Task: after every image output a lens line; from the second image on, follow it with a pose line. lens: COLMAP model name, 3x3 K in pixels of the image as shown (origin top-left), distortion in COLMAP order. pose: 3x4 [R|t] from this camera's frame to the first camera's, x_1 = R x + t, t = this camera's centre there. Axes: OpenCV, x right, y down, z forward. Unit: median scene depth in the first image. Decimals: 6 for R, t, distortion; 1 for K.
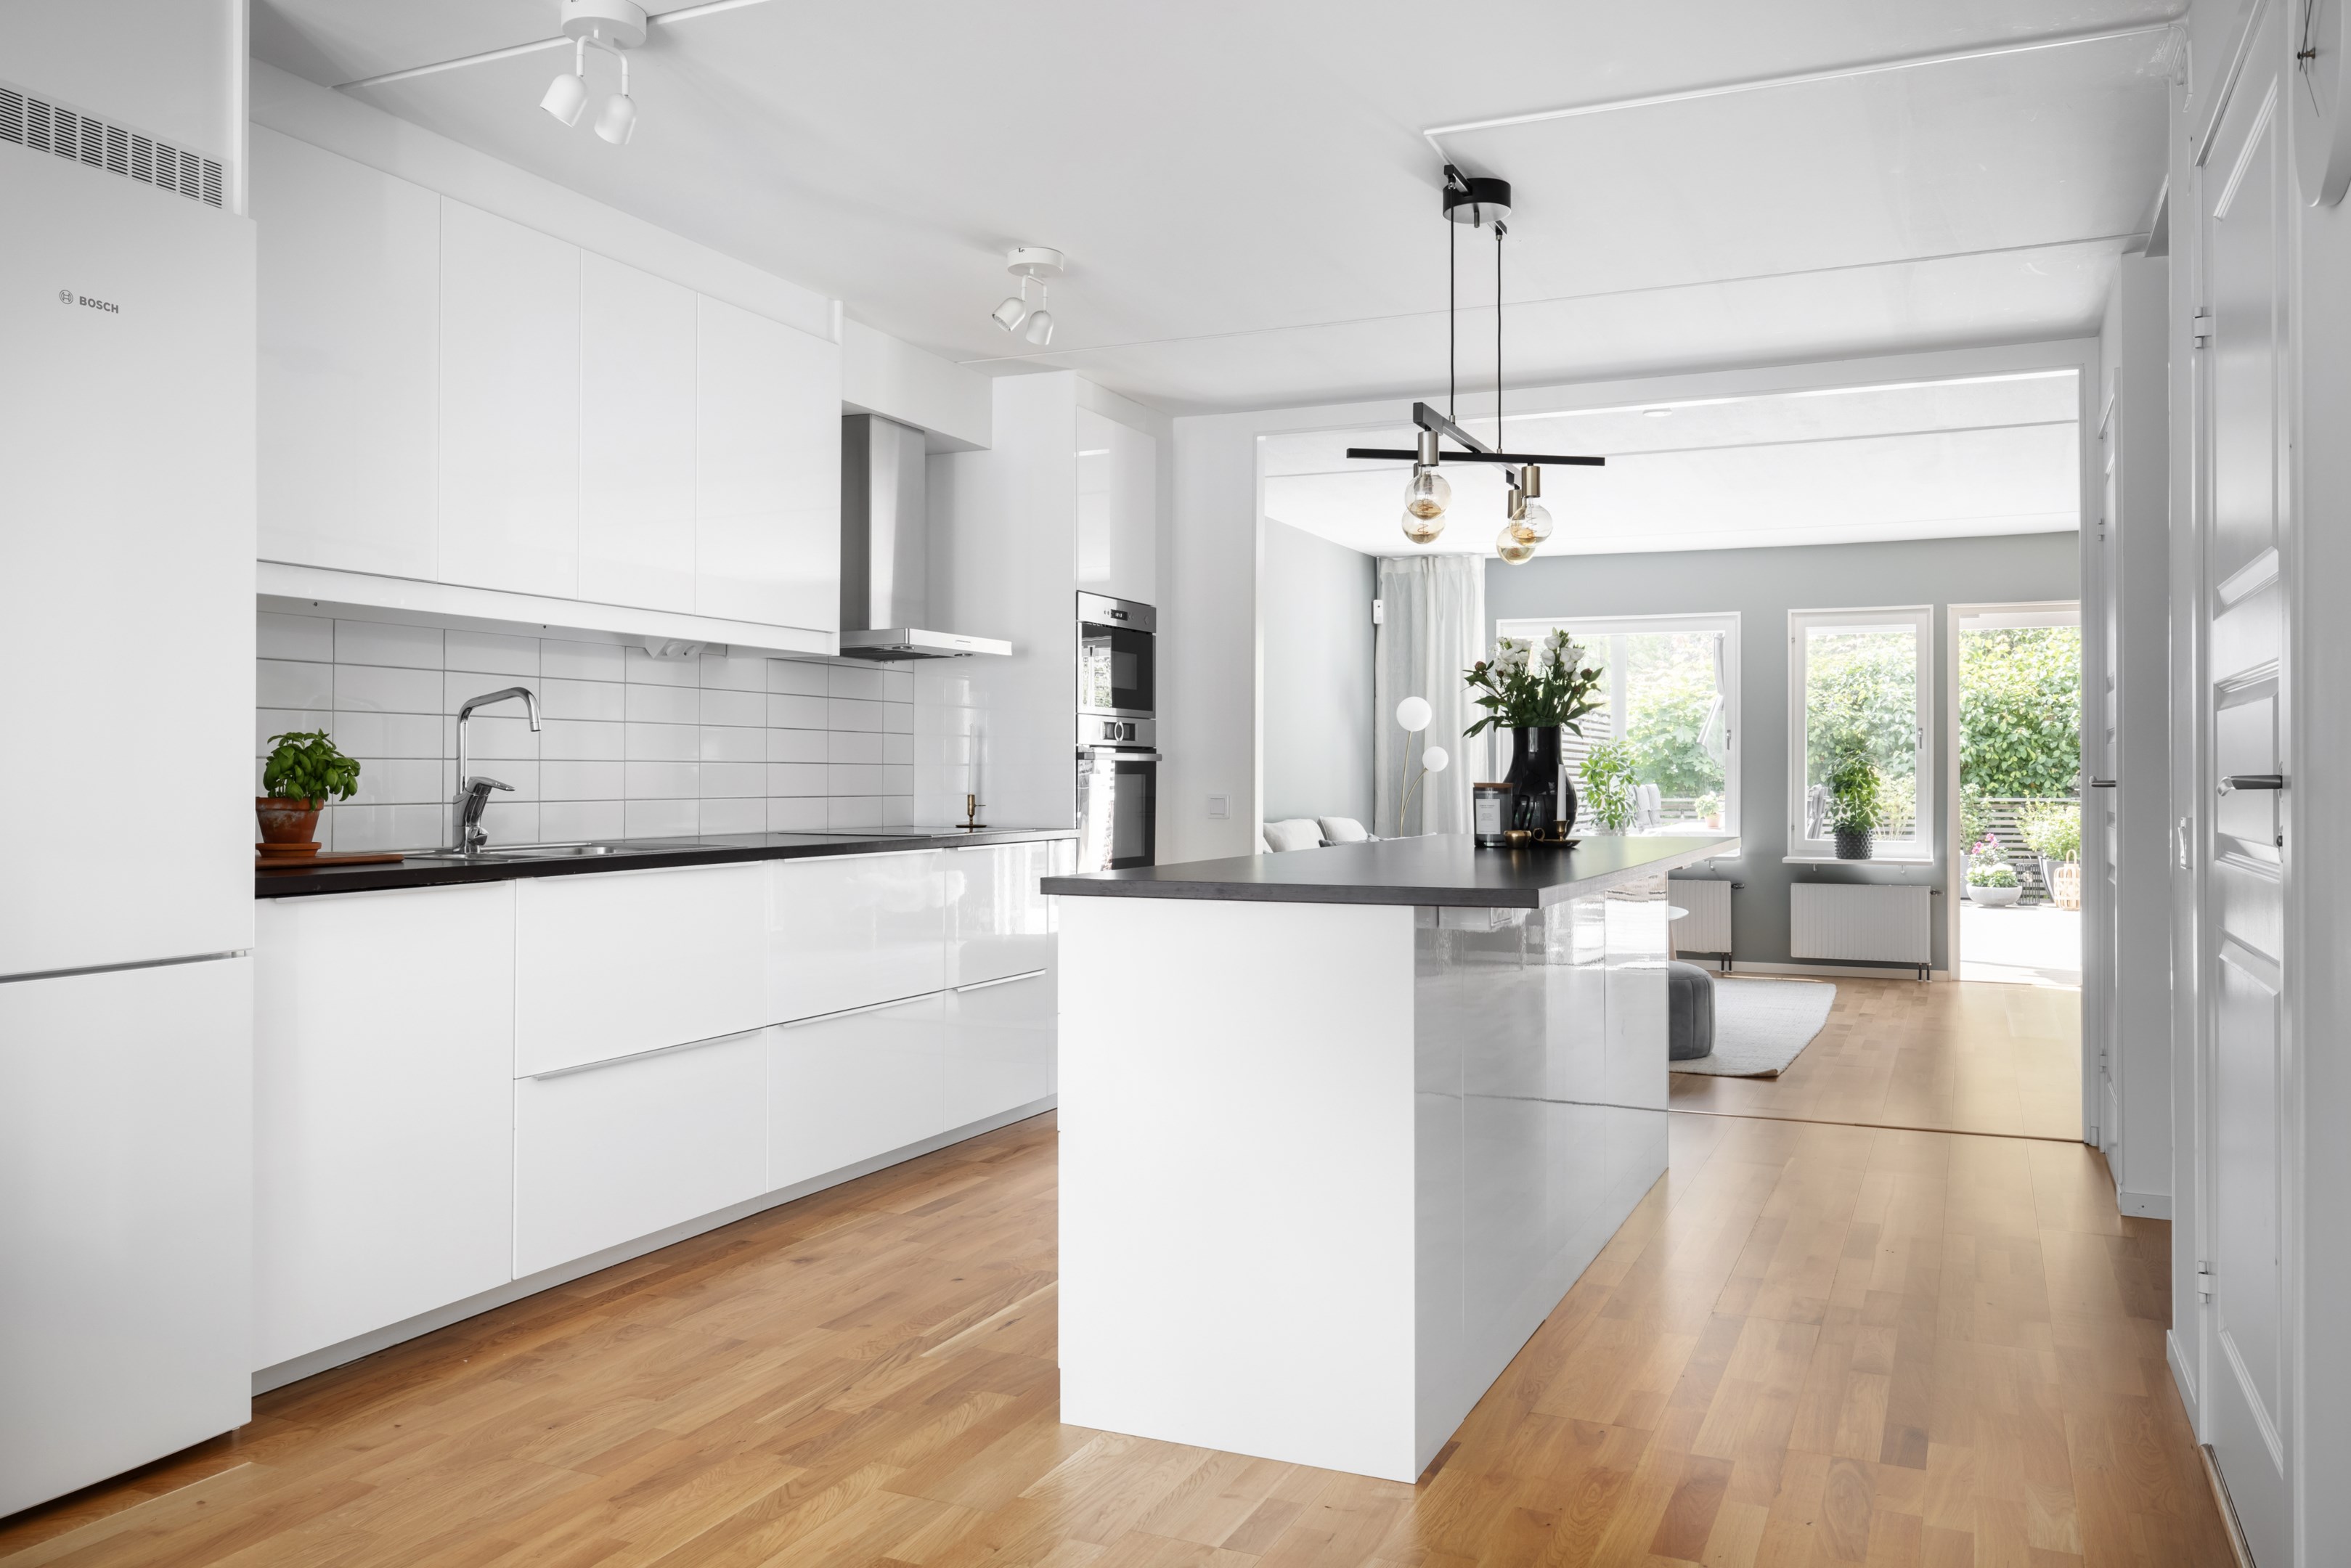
lens RADIAL K [[1799.8, 0, 1137.6], [0, 1799.8, 742.7], [0, 0, 1]] dist [-0.003790, -0.001904]
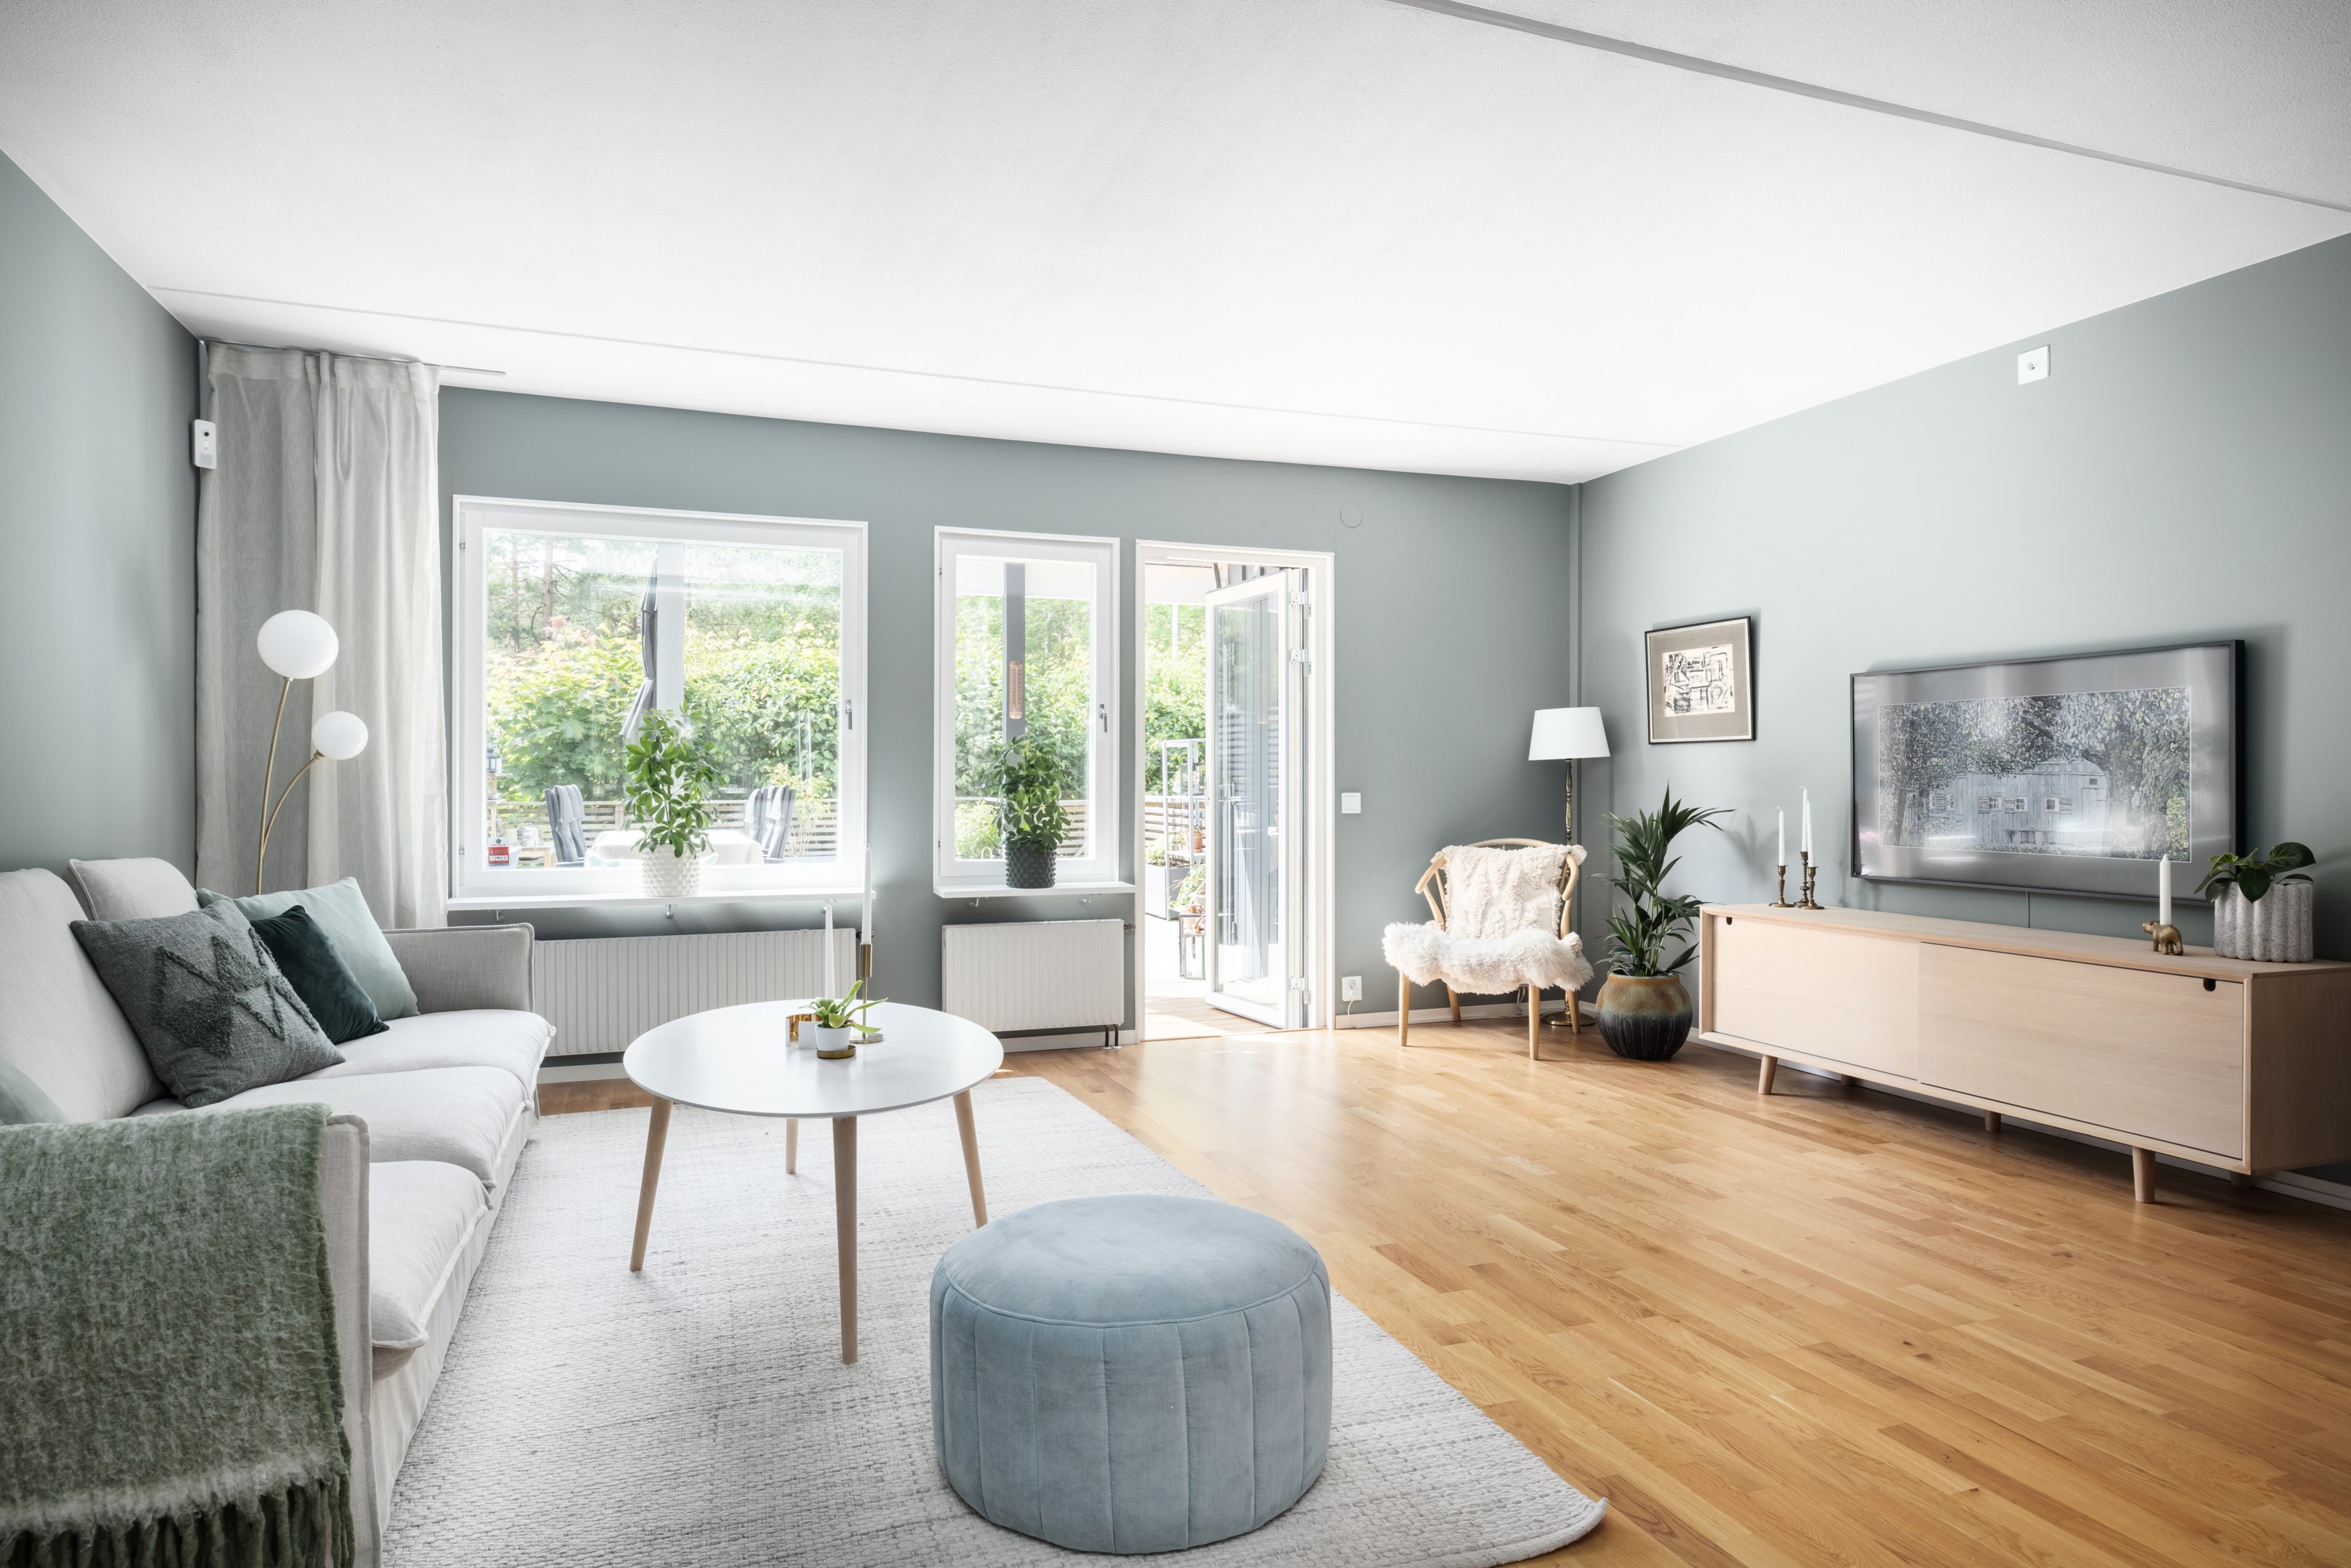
lens RADIAL K [[1374.0, 0, 1188.6], [0, 1374.0, 787.6], [0, 0, 1]] dist [-0.017442, 0.002891]
pose [[0.689767, -0.004917, 0.724015, 0.046431], [-0.012210, 0.999756, 0.018422, 0.013499], [-0.723929, -0.021547, 0.689538, 0.528775]]
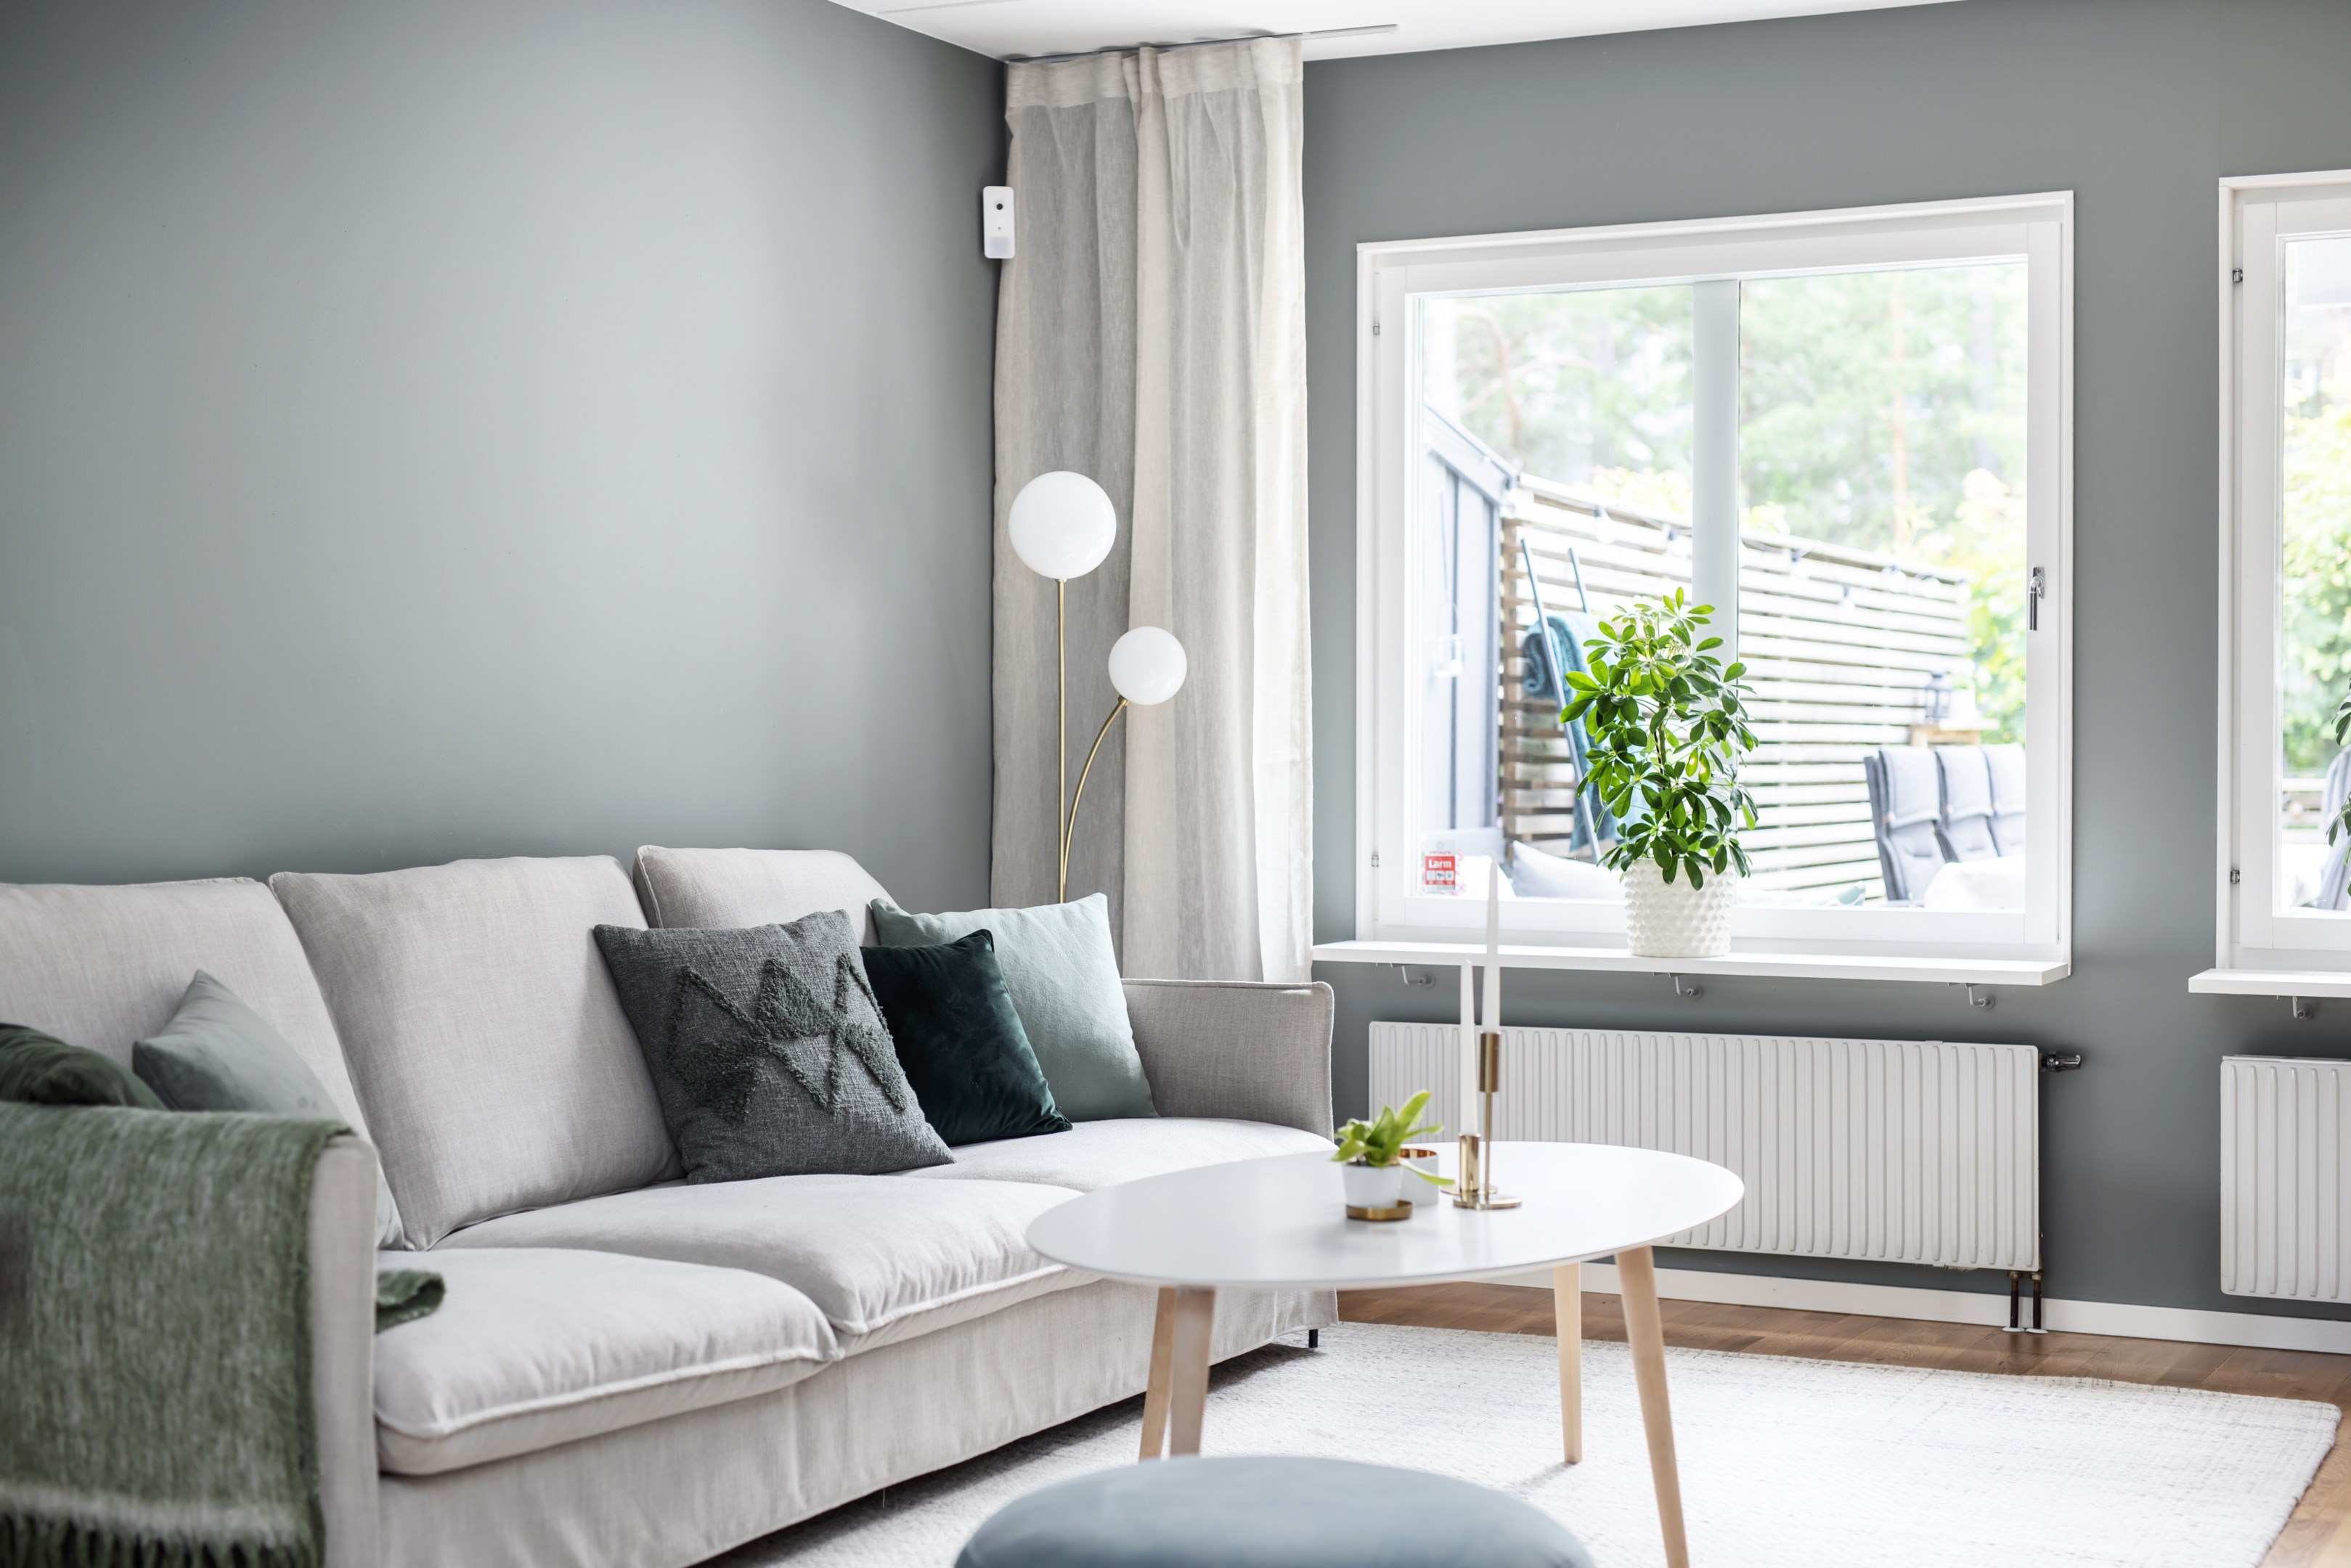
lens RADIAL K [[3343.7, 0, 1181.8], [0, 3343.7, 776.6], [0, 0, 1]] dist [-0.018679, 0.000000]
pose [[0.999145, -0.003174, -0.041233, 0.190949], [0.004330, 0.999599, 0.027980, 0.011762], [0.041128, -0.028134, 0.998758, 0.384243]]
